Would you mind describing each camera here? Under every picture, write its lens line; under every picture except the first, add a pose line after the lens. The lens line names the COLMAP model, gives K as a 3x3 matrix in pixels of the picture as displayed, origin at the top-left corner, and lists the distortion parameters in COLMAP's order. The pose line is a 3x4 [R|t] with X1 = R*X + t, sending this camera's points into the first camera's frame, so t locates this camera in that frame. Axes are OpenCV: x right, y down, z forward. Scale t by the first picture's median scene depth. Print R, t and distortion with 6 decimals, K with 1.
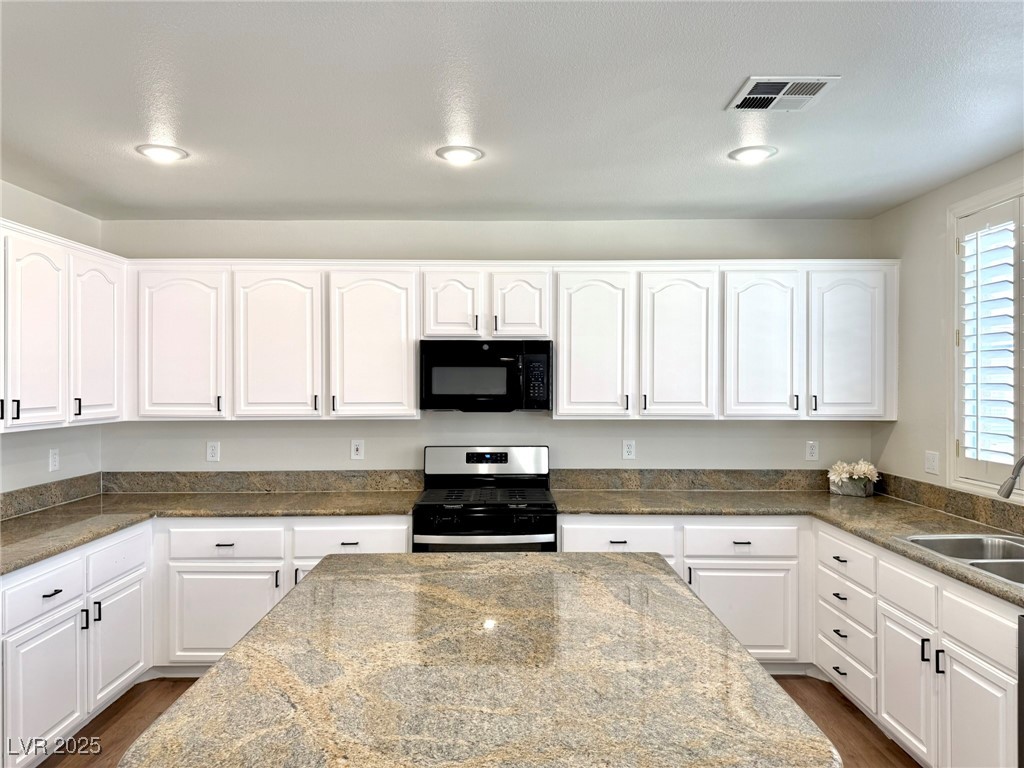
lens RADIAL K [[712.8, 0, 512.0], [0, 712.8, 384.0], [0, 0, 1]] dist [0.102032, -0.144629]
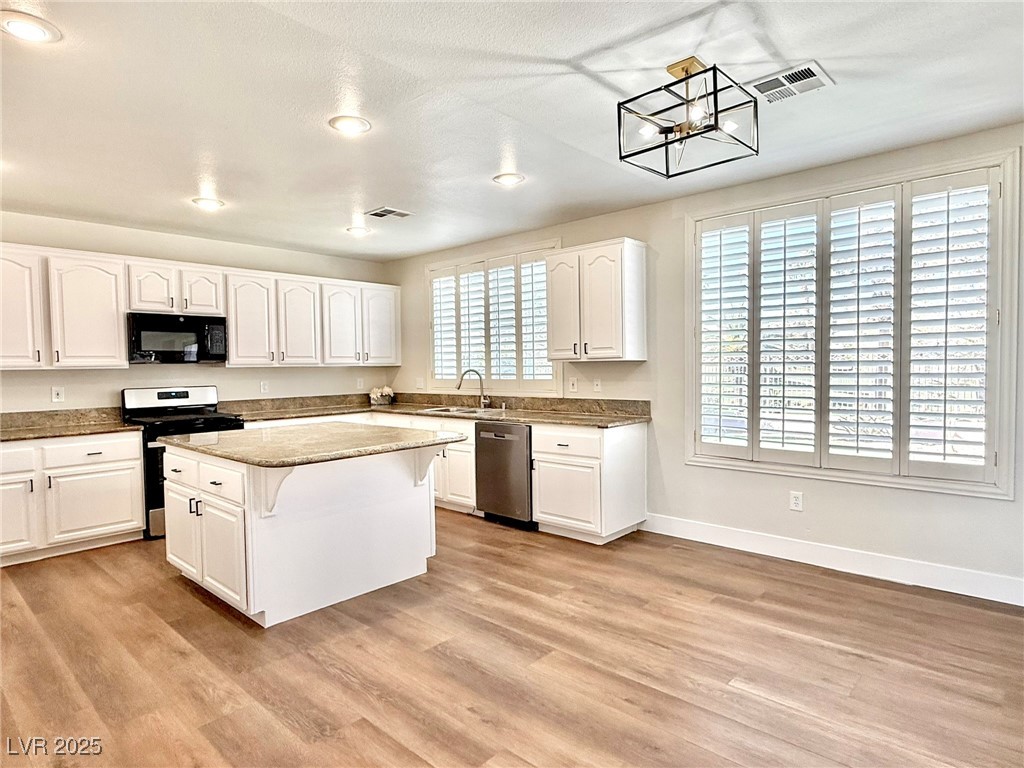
lens RADIAL K [[583.7, 0, 512.0], [0, 583.7, 384.0], [0, 0, 1]] dist [-0.002943, 0.000433]
pose [[0.682293, -0.032462, 0.730357, -0.460586], [0.016690, 0.999445, 0.028831, 0.060484], [-0.730888, -0.007481, 0.682456, -0.351726]]
